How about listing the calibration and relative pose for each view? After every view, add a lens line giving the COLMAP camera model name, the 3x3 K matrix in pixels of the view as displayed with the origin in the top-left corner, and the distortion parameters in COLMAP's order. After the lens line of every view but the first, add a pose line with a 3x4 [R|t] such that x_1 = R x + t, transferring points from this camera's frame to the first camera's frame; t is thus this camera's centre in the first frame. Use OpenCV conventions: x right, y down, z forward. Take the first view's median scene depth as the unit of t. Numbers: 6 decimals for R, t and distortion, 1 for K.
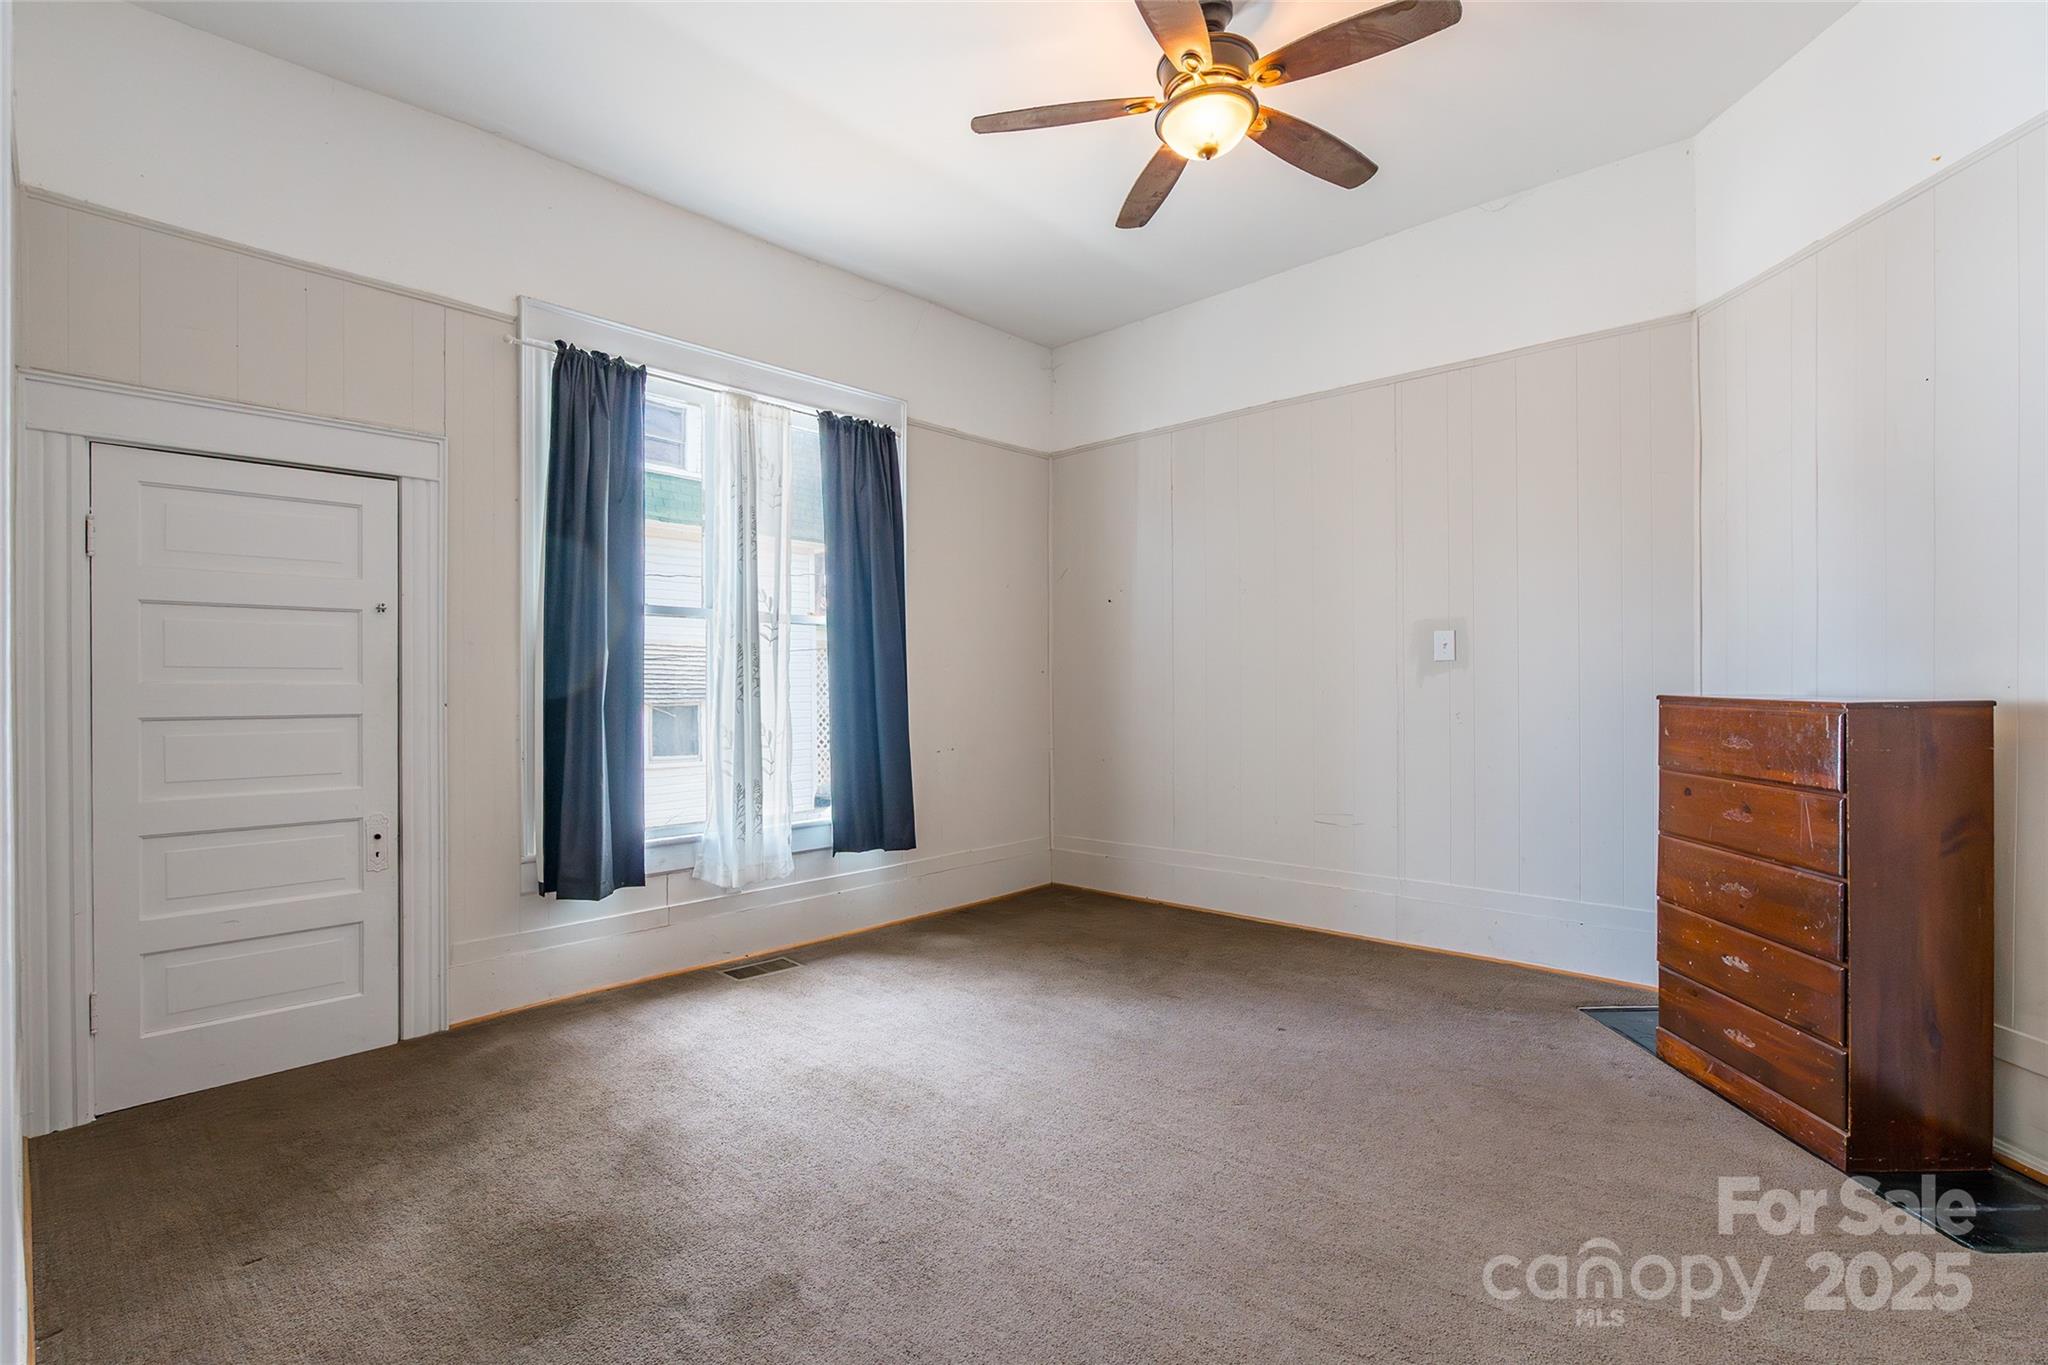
lens RADIAL K [[950.8, 0, 1024.0], [0, 950.8, 682.5], [0, 0, 1]] dist [0.000408, 0.000207]
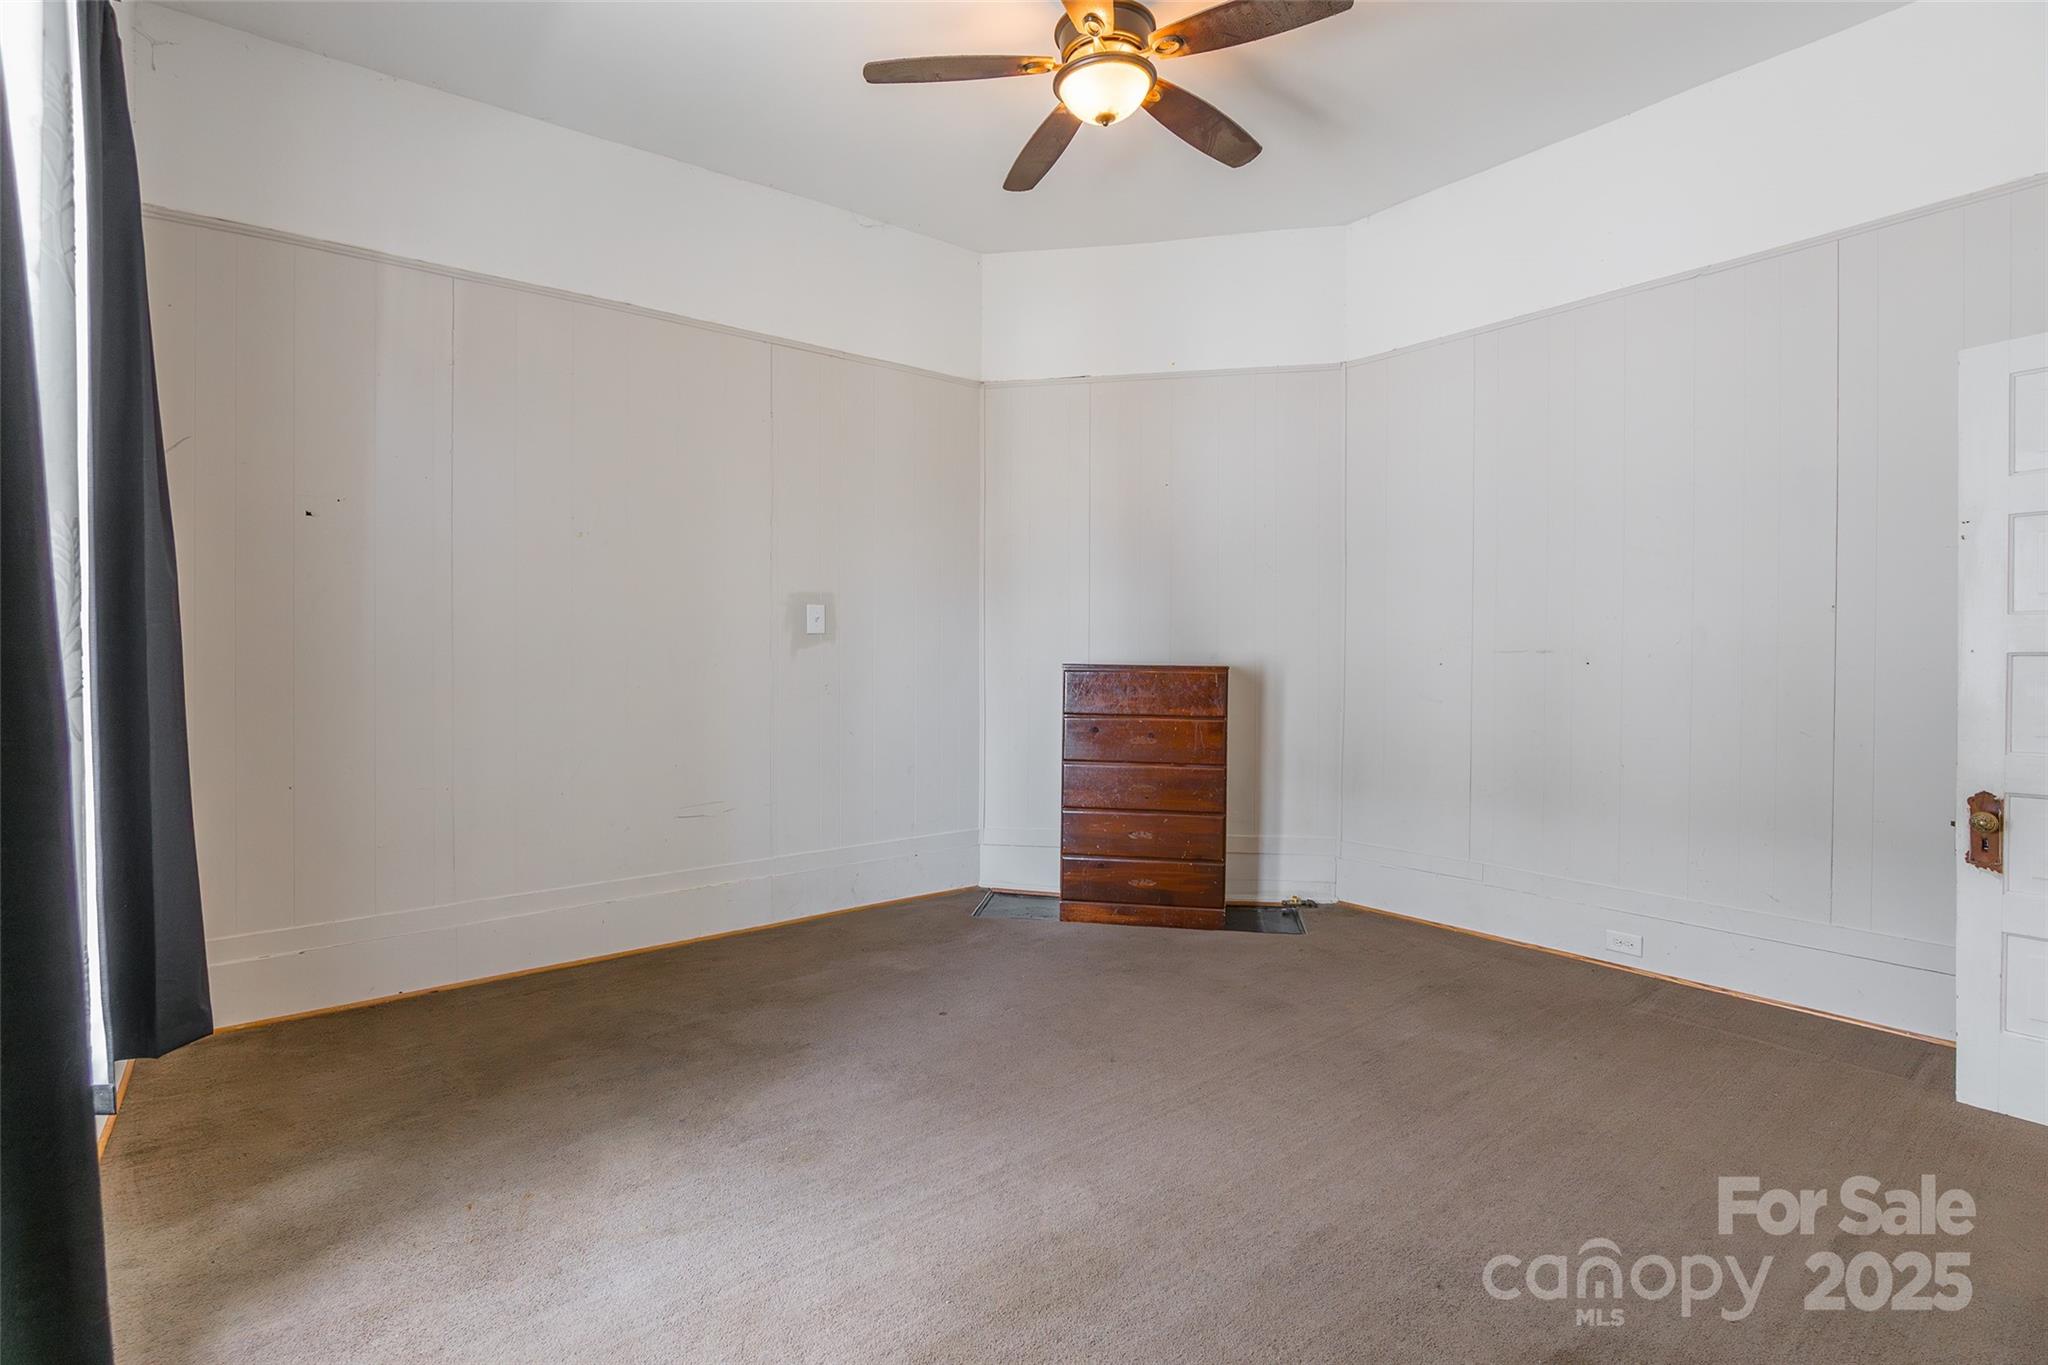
lens RADIAL K [[937.6, 0, 1020.3], [0, 937.6, 668.6], [0, 0, 1]] dist [-0.010908, 0.000435]
pose [[0.173358, -0.006476, 0.984838, -0.736530], [0.000894, 0.999979, 0.006418, 0.011854], [-0.984858, -0.000232, 0.173360, 0.868149]]
